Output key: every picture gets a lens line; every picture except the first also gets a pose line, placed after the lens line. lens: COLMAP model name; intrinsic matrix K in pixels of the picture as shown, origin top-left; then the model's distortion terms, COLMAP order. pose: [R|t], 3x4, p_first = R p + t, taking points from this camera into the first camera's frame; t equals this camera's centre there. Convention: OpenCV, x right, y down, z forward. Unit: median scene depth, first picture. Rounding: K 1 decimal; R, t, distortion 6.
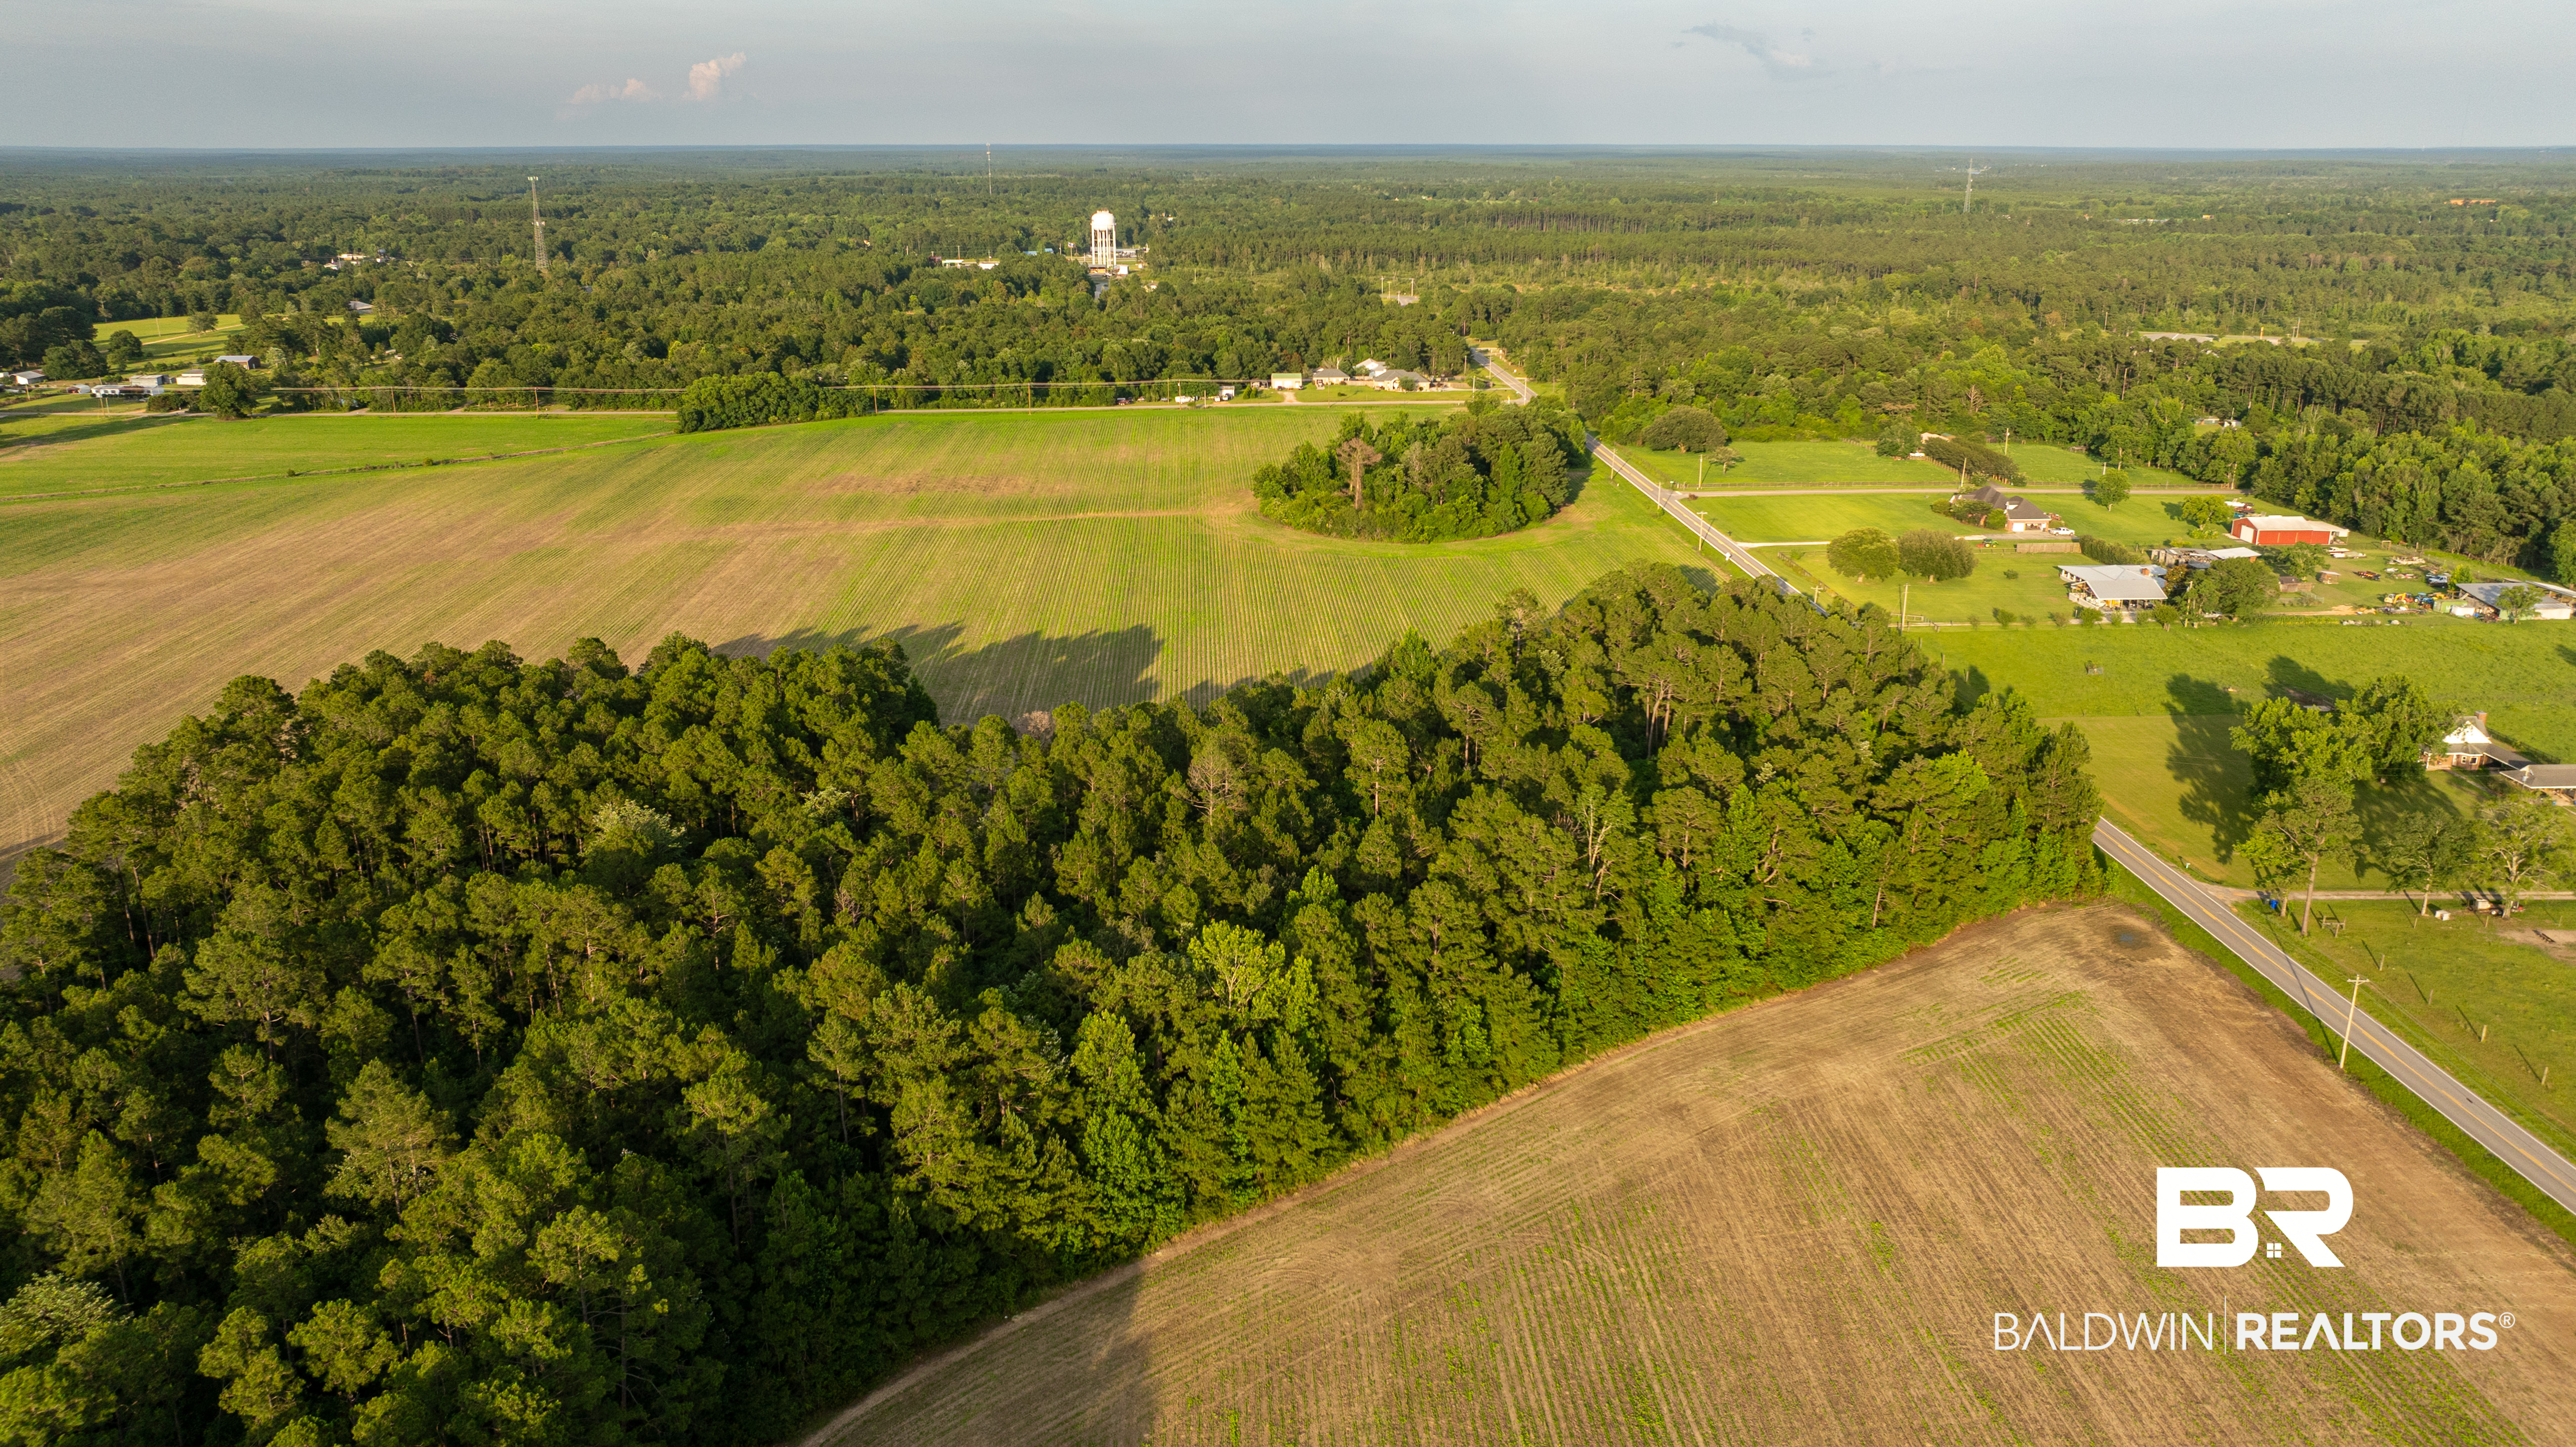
lens RADIAL K [[1836.7, 0, 1288.0], [0, 1836.7, 723.5], [0, 0, 1]] dist [-0.005622, -0.043380]
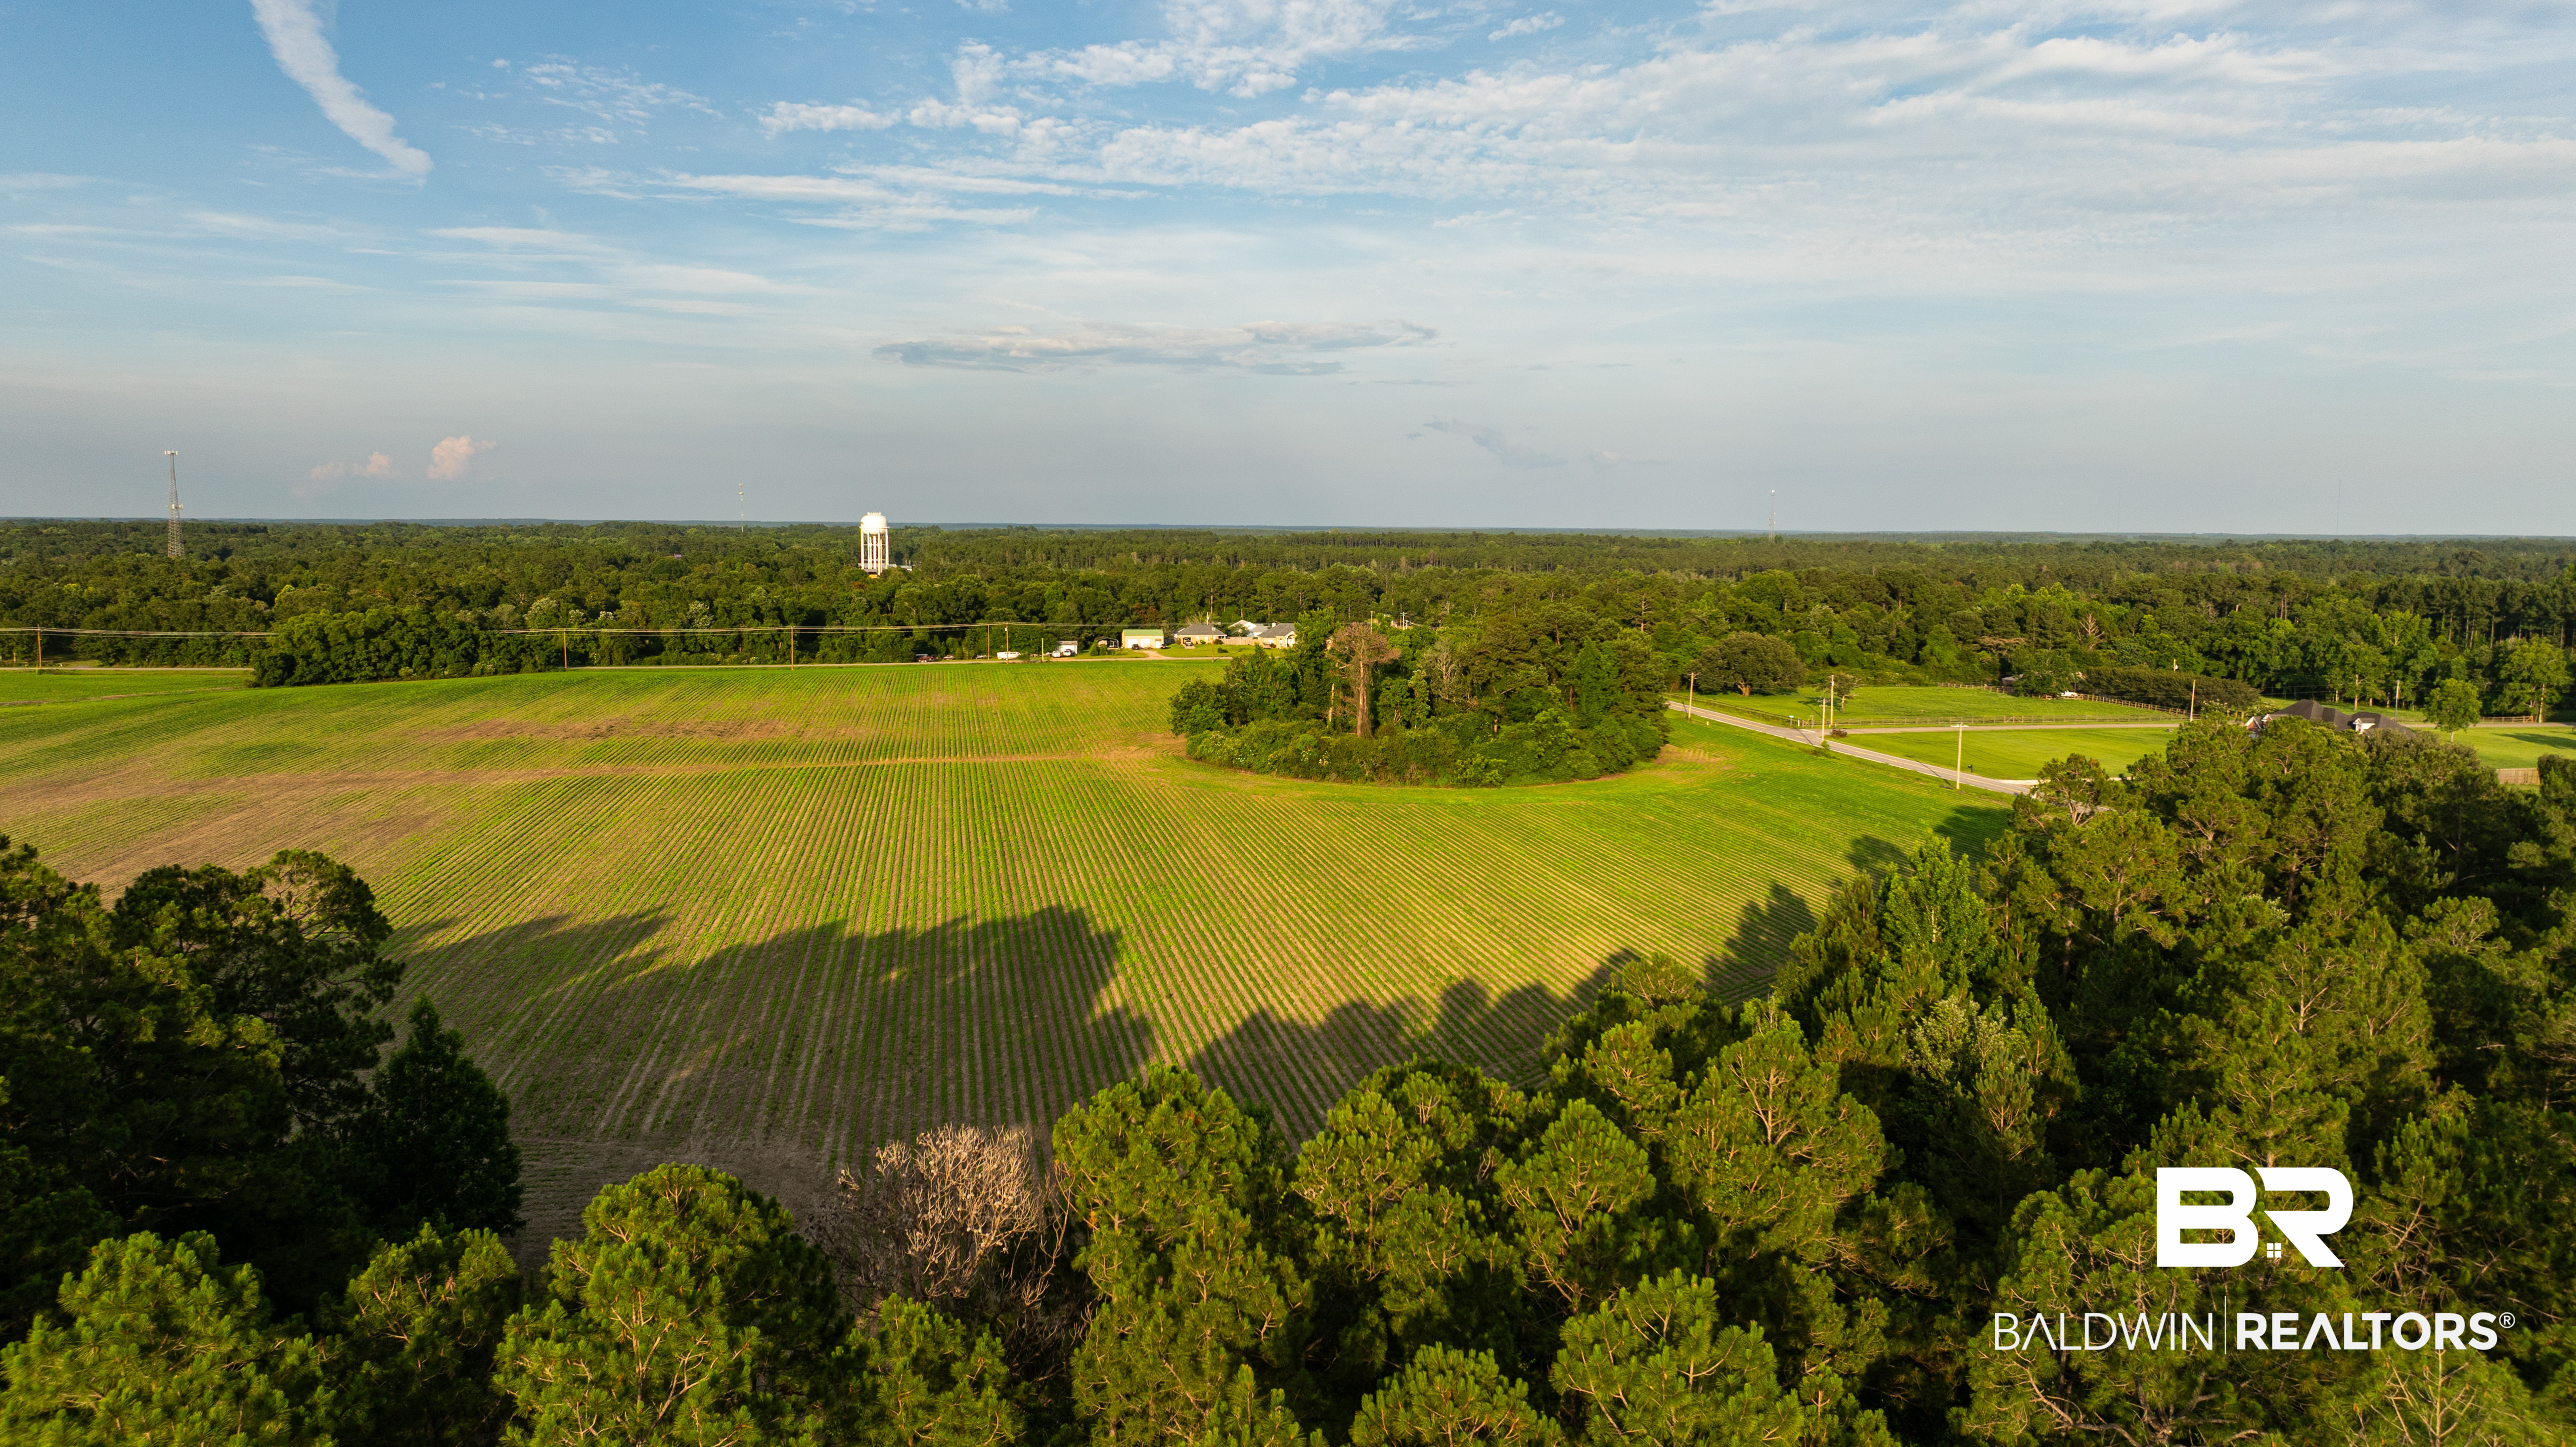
lens RADIAL K [[1836.7, 0, 1288.0], [0, 1836.7, 723.5], [0, 0, 1]] dist [-0.005622, -0.043380]
pose [[0.991092, -0.005079, 0.133083, -0.047477], [0.031492, 0.979871, -0.197133, -0.003335], [-0.129403, 0.199568, 0.971302, 0.304457]]
